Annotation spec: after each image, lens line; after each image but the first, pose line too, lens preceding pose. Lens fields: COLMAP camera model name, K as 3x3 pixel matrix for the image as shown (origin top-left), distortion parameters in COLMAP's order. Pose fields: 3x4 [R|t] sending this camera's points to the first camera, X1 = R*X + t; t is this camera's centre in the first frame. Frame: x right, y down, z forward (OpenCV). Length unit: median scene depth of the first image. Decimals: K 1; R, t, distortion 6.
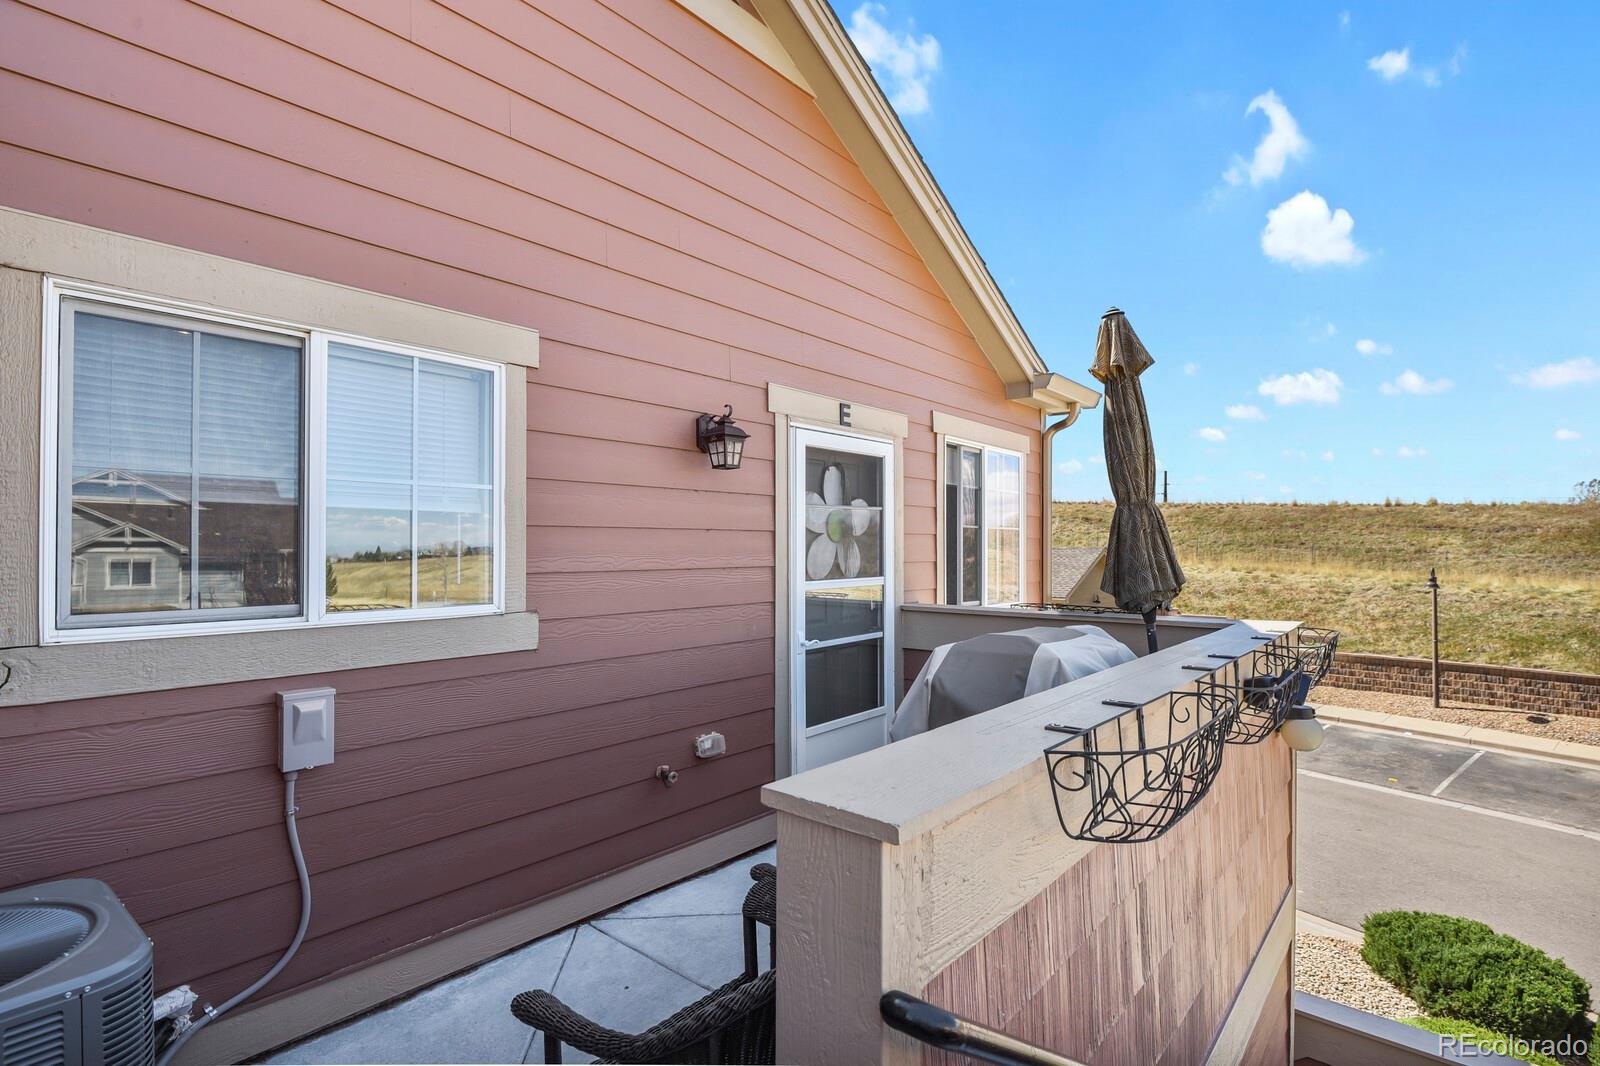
lens RADIAL K [[775.3, 0, 806.3], [0, 775.3, 538.0], [0, 0, 1]] dist [-0.005877, -0.004791]
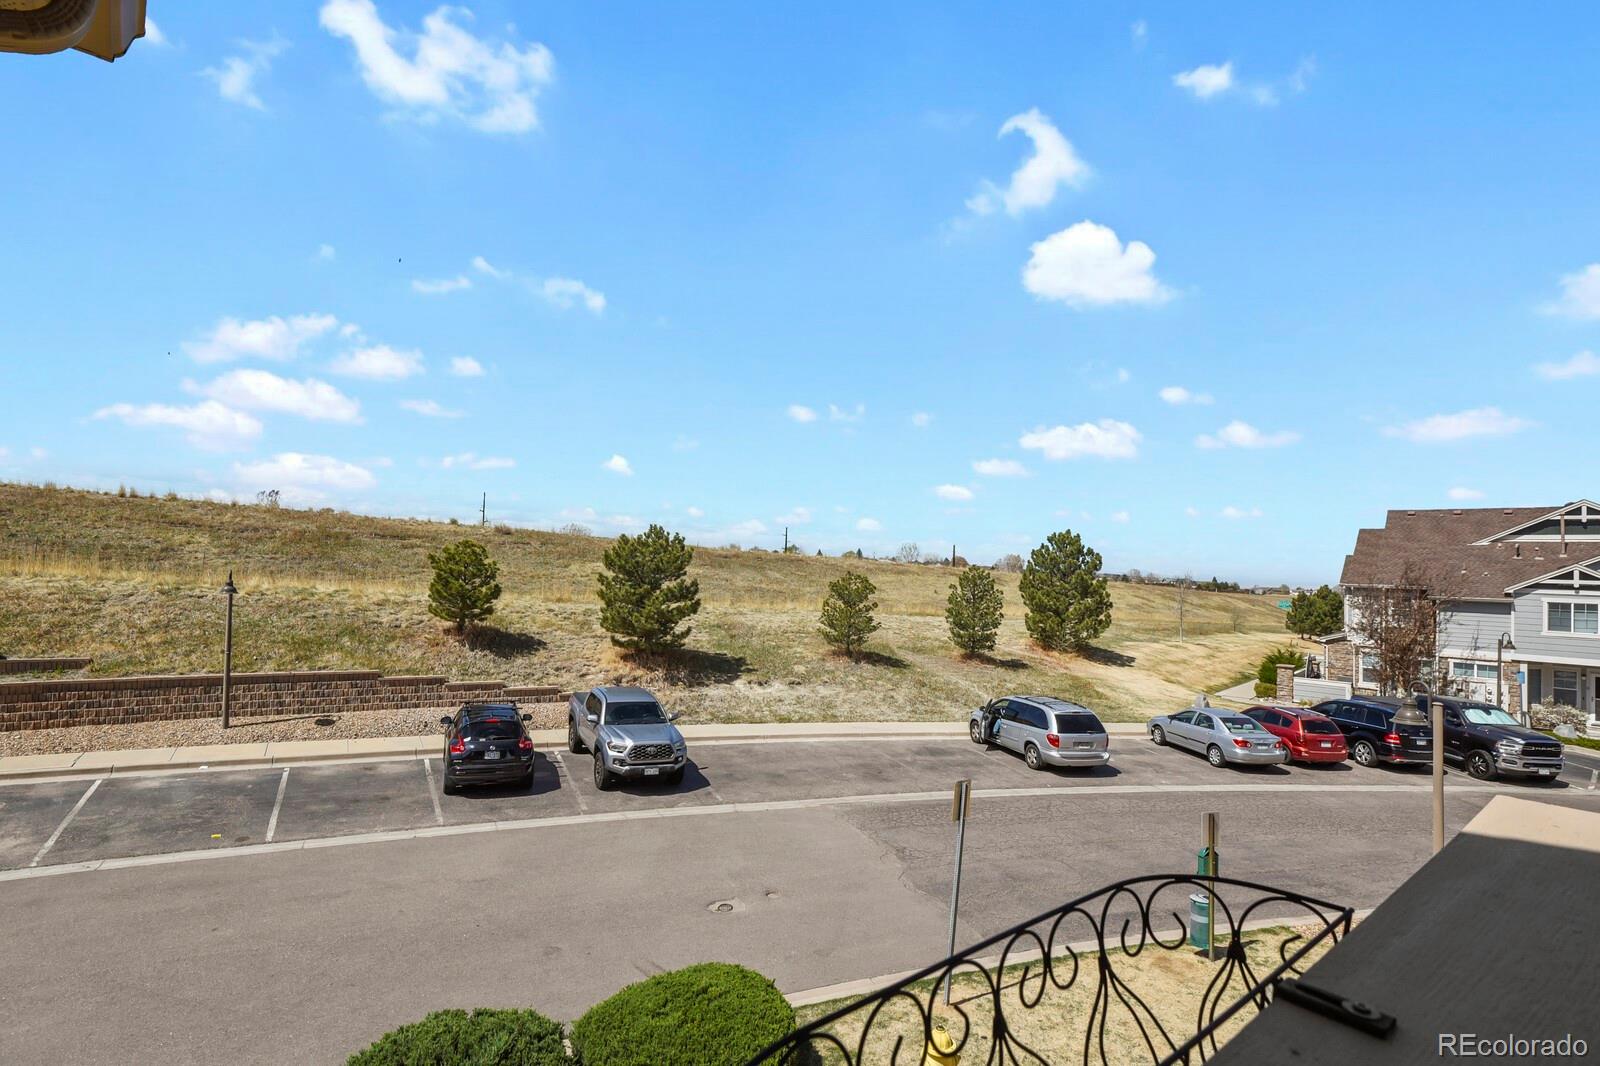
lens RADIAL K [[775.3, 0, 773.0], [0, 775.3, 546.0], [0, 0, 1]] dist [-0.005877, -0.004791]
pose [[0.171018, 0.029429, 0.984828, 0.046504], [-0.042877, 0.998829, -0.022402, 0.004451], [-0.984334, -0.038396, 0.172080, 0.225999]]
